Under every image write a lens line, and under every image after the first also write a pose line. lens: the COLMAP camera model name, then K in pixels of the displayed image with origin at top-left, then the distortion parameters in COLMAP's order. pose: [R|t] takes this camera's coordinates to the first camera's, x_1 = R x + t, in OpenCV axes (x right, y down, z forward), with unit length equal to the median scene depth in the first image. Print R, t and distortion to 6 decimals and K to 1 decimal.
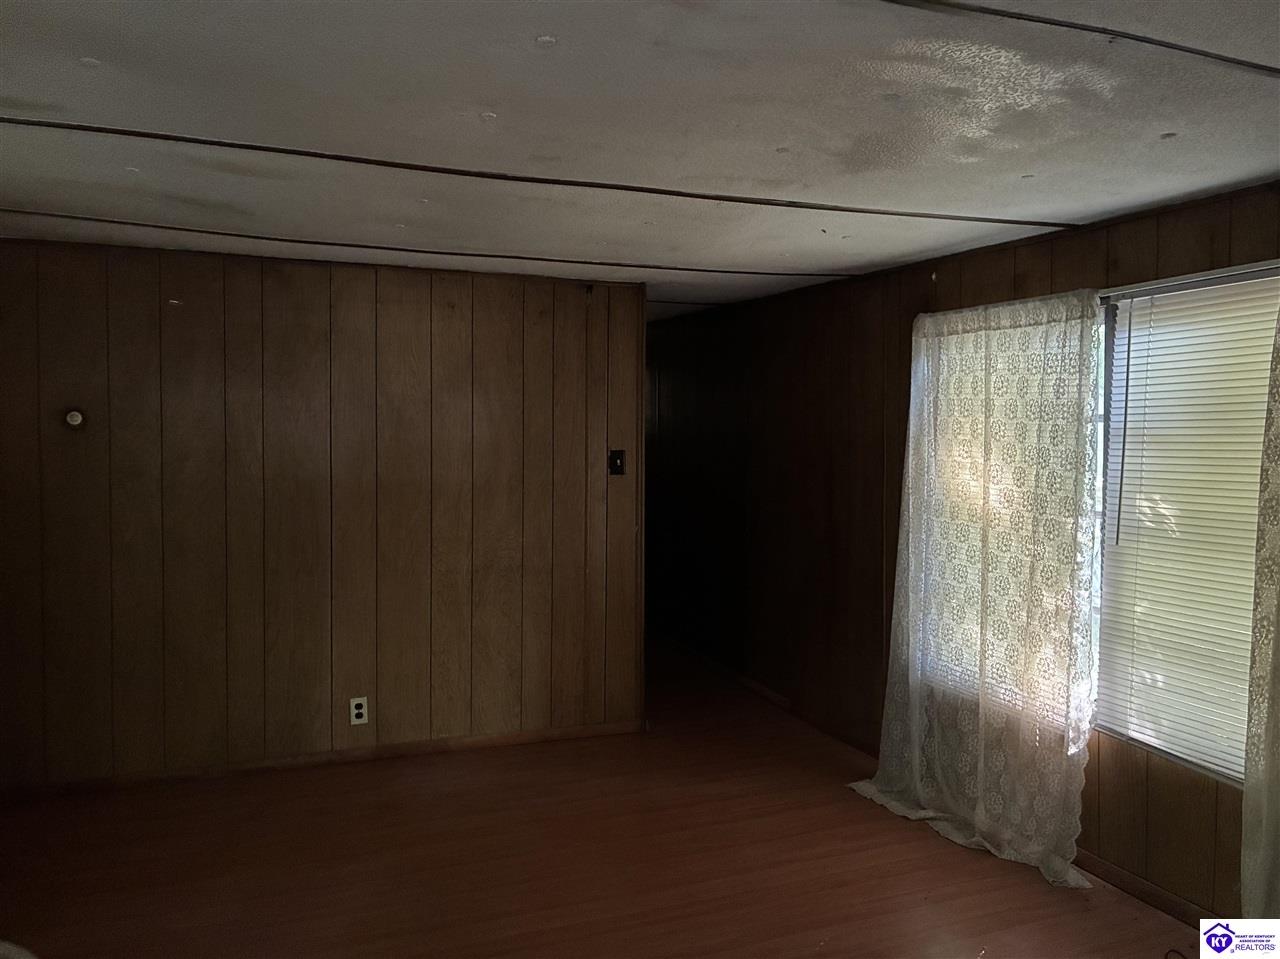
lens RADIAL K [[969.1, 0, 630.8], [0, 969.1, 478.1], [0, 0, 1]] dist [0.035764, -0.045512]
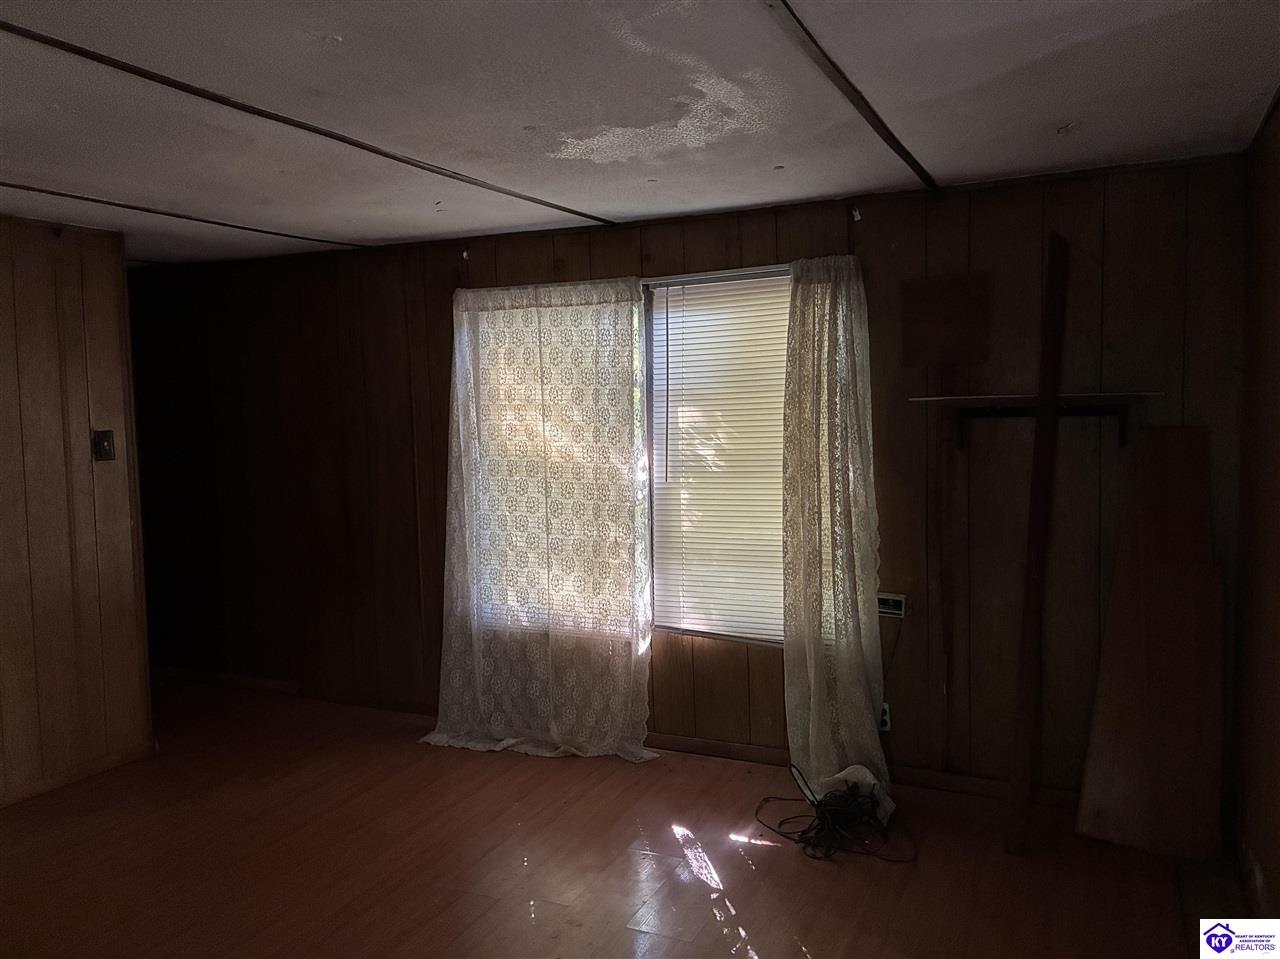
lens RADIAL K [[969.1, 0, 631.2], [0, 969.1, 481.7], [0, 0, 1]] dist [0.035764, -0.045512]
pose [[0.725678, -0.078785, 0.683509, -0.351808], [0.062859, 0.996859, 0.048167, 0.003866], [-0.685157, 0.008010, 0.728351, 0.100622]]
